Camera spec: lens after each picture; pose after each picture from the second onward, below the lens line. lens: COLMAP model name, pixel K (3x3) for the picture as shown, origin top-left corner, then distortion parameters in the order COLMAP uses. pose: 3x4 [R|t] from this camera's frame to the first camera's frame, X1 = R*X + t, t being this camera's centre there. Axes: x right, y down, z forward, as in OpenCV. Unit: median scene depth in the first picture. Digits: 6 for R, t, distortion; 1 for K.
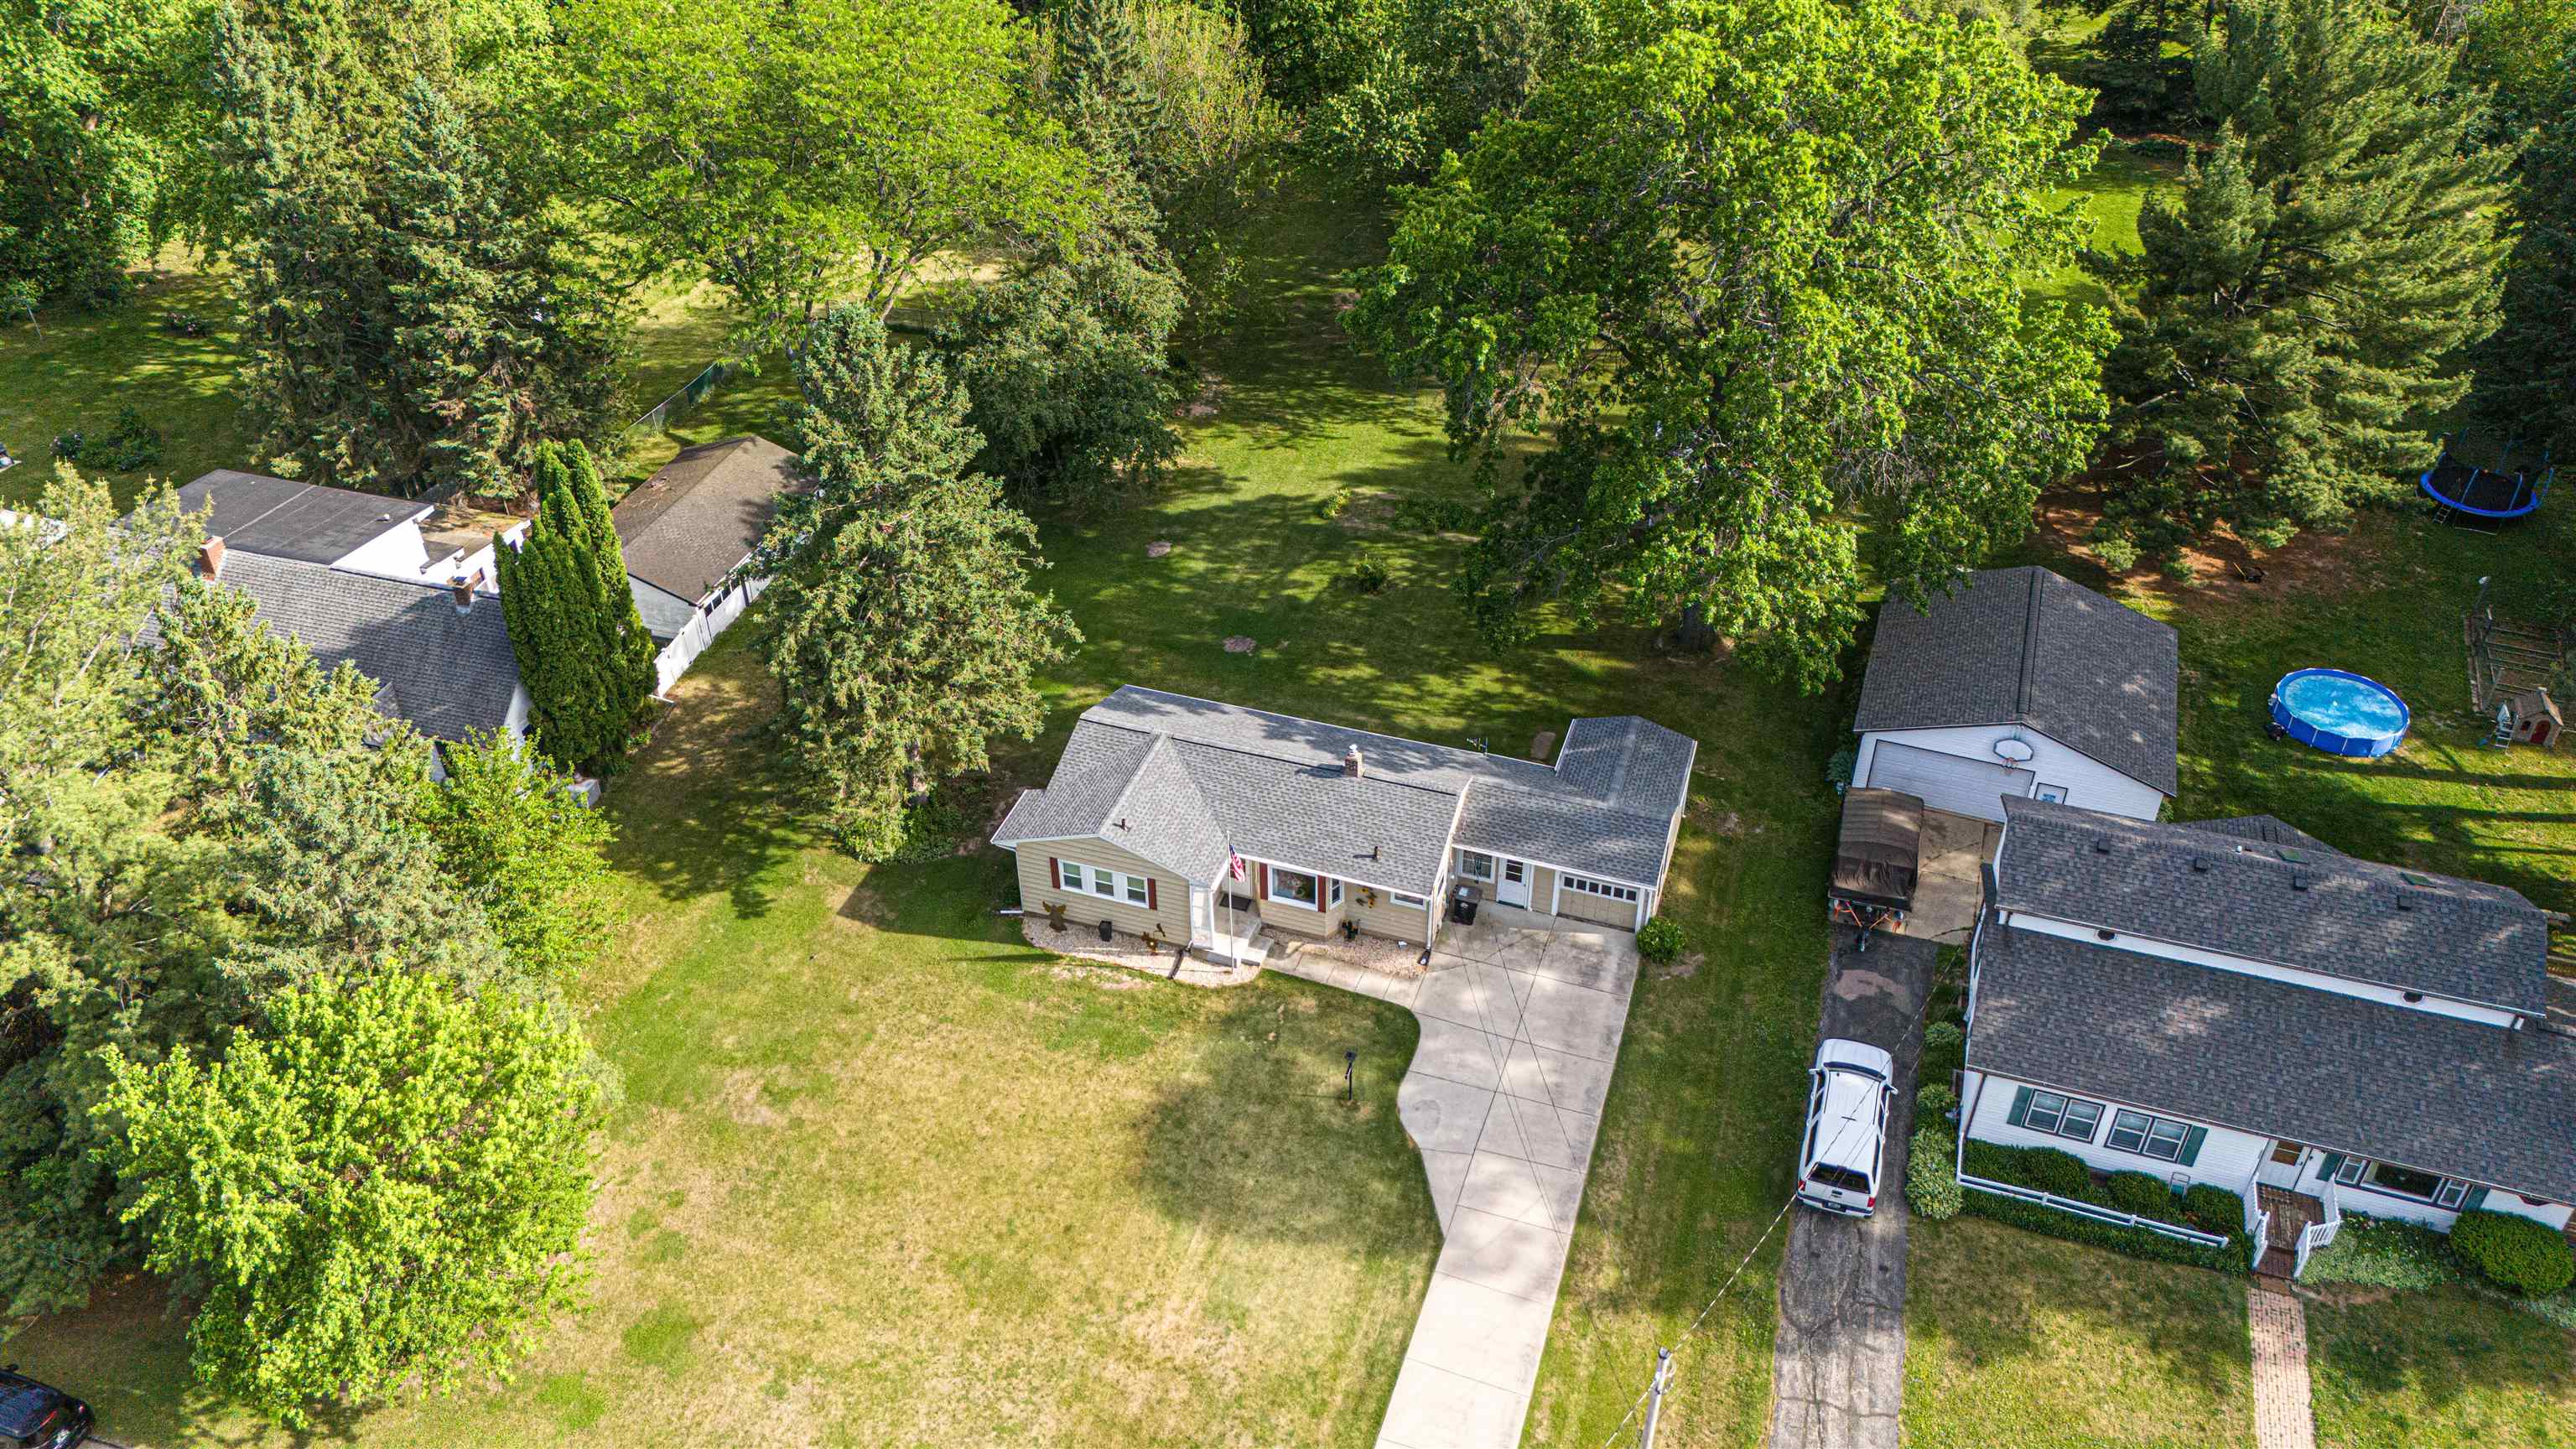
lens RADIAL K [[1897.6, 0, 1287.5], [0, 1897.6, 744.8], [0, 0, 1]] dist [0.069502, -0.059278]
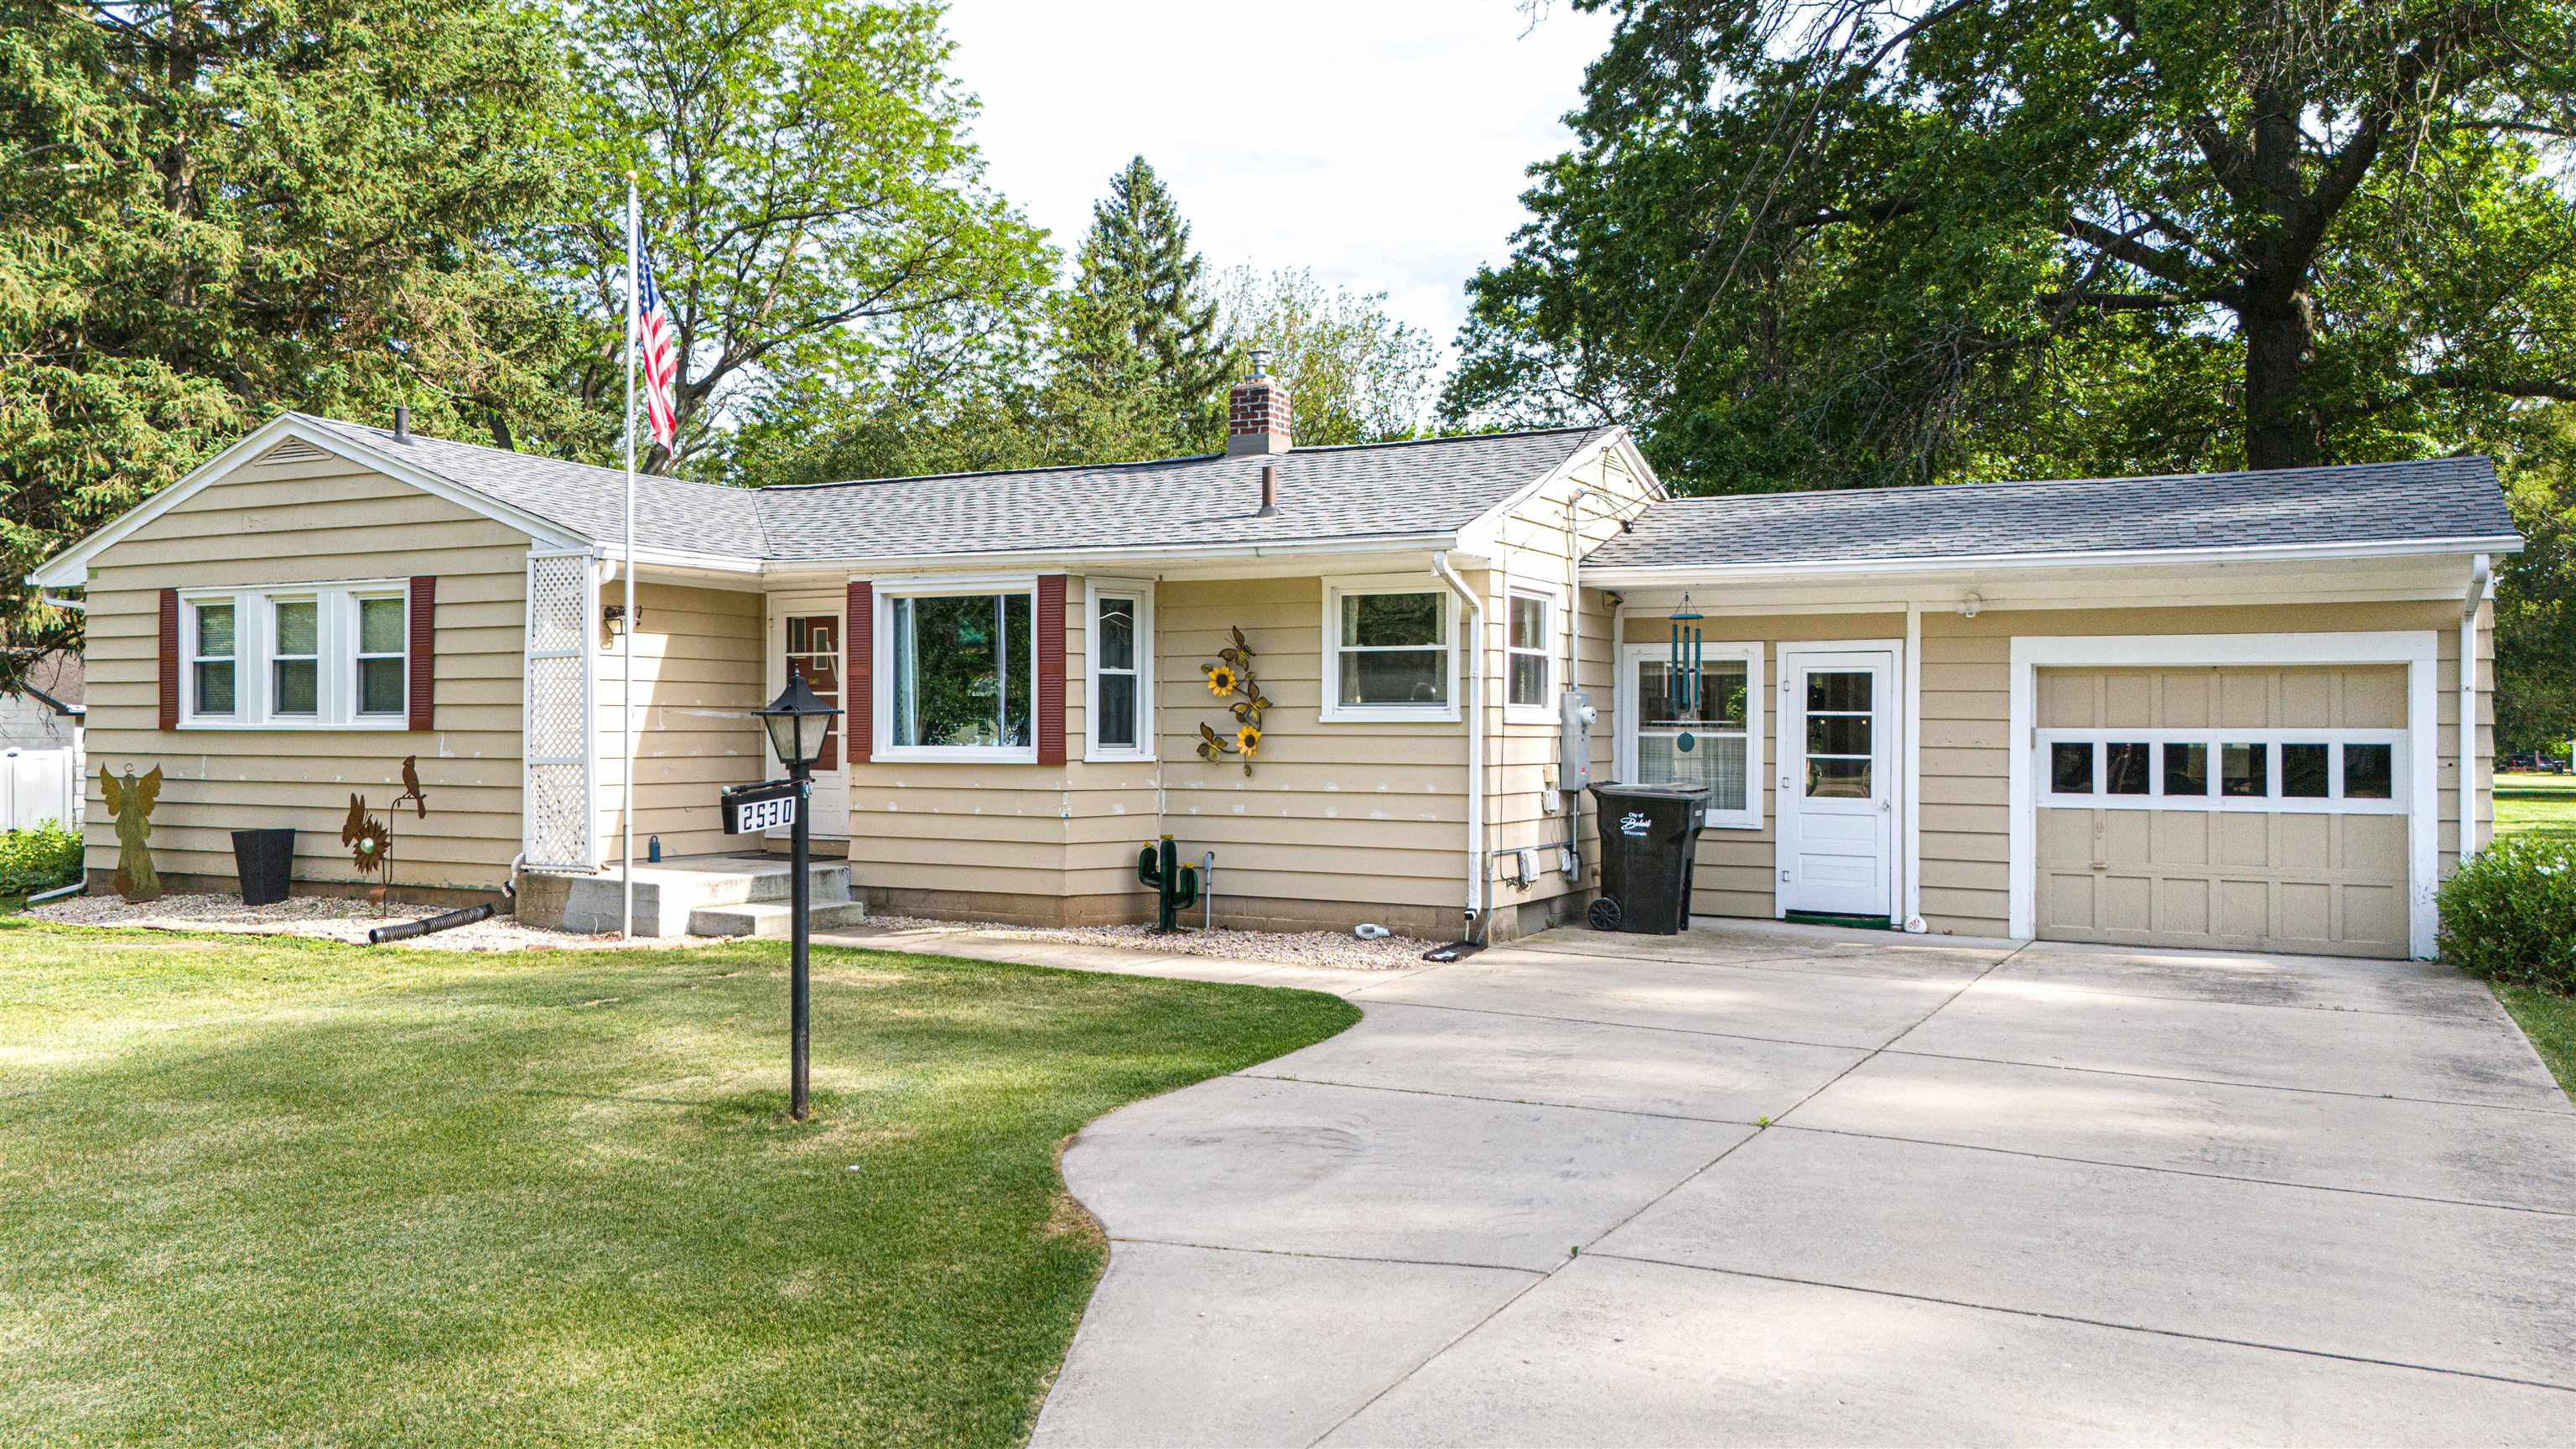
lens RADIAL K [[1897.6, 0, 1286.5], [0, 1897.6, 745.4], [0, 0, 1]] dist [0.069502, -0.059278]
pose [[0.986734, 0.010082, -0.162030, 0.087653], [-0.105528, 0.798275, -0.592976, 0.226940], [0.123366, 0.602208, 0.788750, 0.787332]]
